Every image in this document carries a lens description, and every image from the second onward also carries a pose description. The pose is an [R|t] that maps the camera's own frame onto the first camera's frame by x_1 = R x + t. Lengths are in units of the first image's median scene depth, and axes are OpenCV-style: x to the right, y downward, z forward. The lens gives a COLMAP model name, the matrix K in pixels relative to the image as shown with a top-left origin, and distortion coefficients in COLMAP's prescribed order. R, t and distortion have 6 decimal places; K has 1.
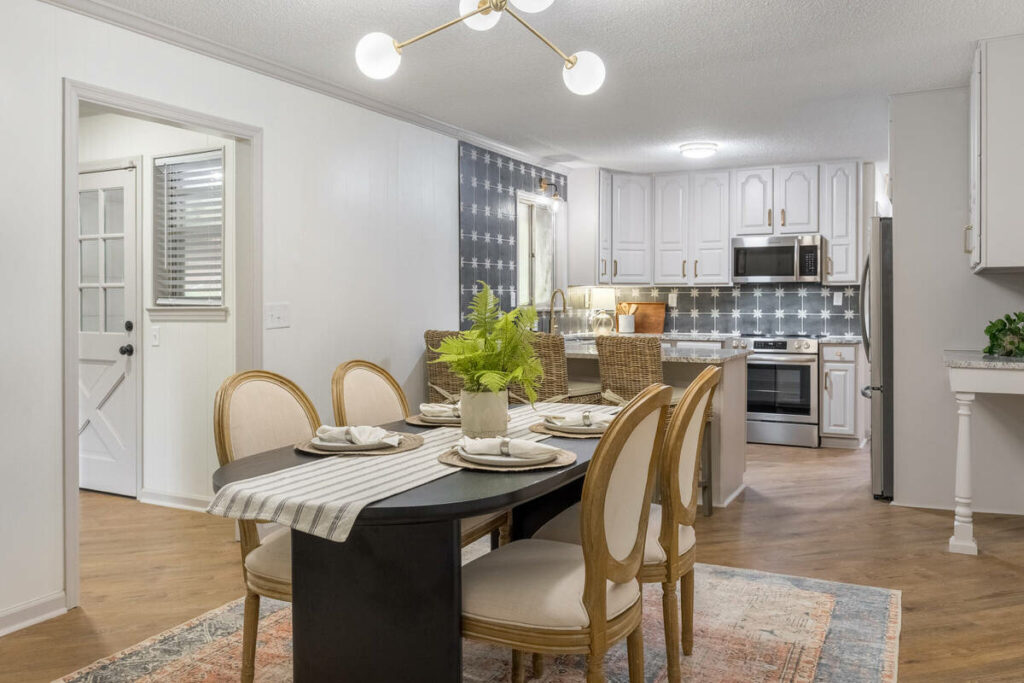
lens RADIAL K [[1682.6, 0, 512.0], [0, 1682.6, 341.5], [0, 0, 1]] dist [-0.002028, 0.017317]
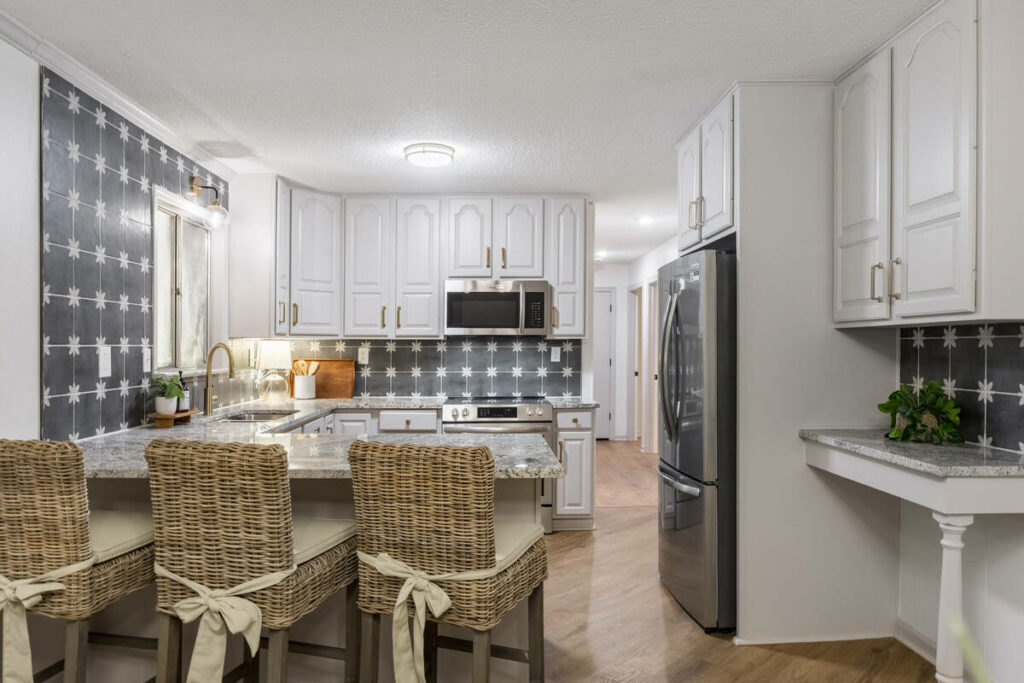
lens RADIAL K [[726.1, 0, 512.0], [0, 726.1, 341.5], [0, 0, 1]] dist [-0.002647, -0.000758]
pose [[0.872160, 0.003975, 0.489204, -0.012443], [0.005394, 0.999828, -0.017740, -0.025567], [-0.489190, 0.018111, 0.871989, 0.679625]]
